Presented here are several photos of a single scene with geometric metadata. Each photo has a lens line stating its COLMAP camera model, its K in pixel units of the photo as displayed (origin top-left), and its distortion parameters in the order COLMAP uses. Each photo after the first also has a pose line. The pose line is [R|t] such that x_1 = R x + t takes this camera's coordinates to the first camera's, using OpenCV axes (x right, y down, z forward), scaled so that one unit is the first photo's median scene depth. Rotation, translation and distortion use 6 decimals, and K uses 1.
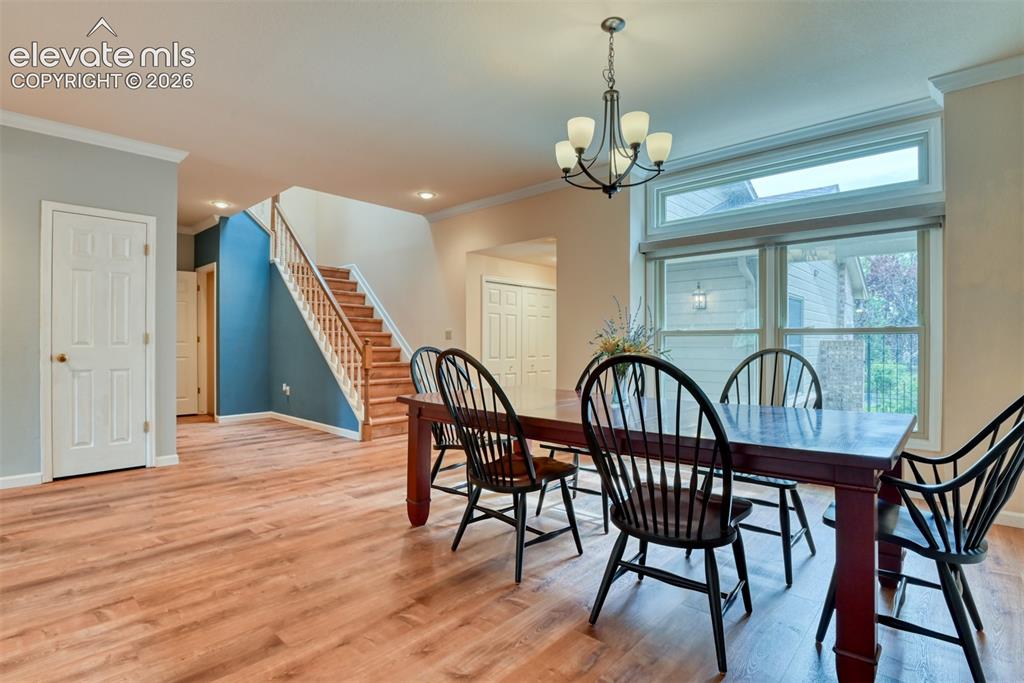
lens RADIAL K [[501.5, 0, 512.7], [0, 501.5, 344.8], [0, 0, 1]] dist [-0.029021, -0.000195]
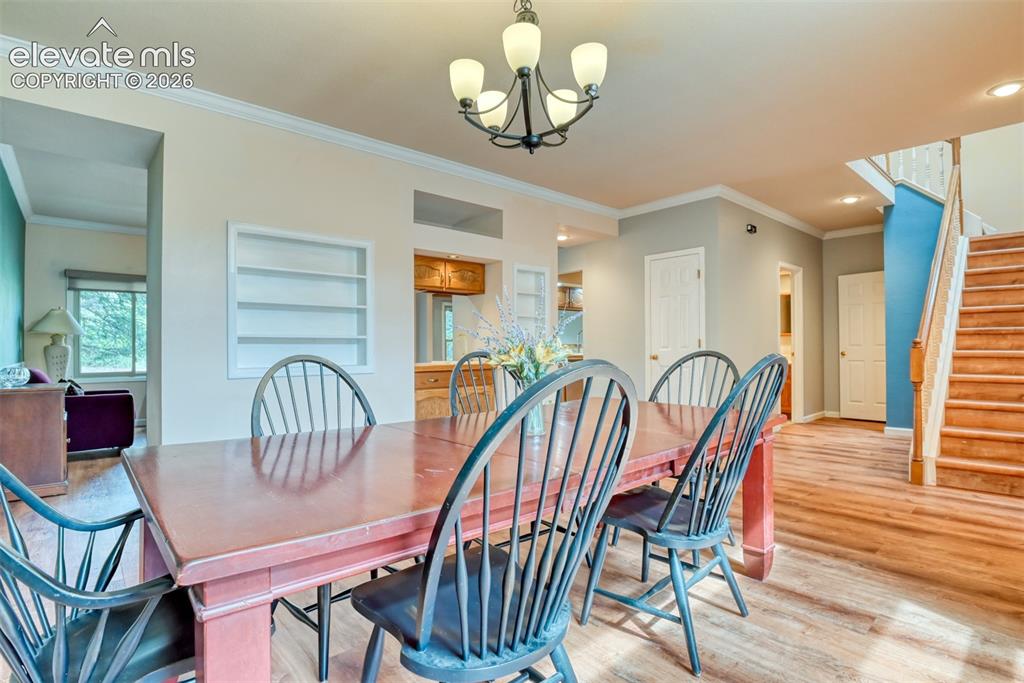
lens RADIAL K [[501.5, 0, 512.7], [0, 501.5, 344.8], [0, 0, 1]] dist [-0.029021, -0.000195]
pose [[-0.105707, -0.008469, -0.994361, 0.979698], [0.003028, 0.999956, -0.008839, 0.002550], [0.994393, -0.003945, -0.105676, 1.105296]]
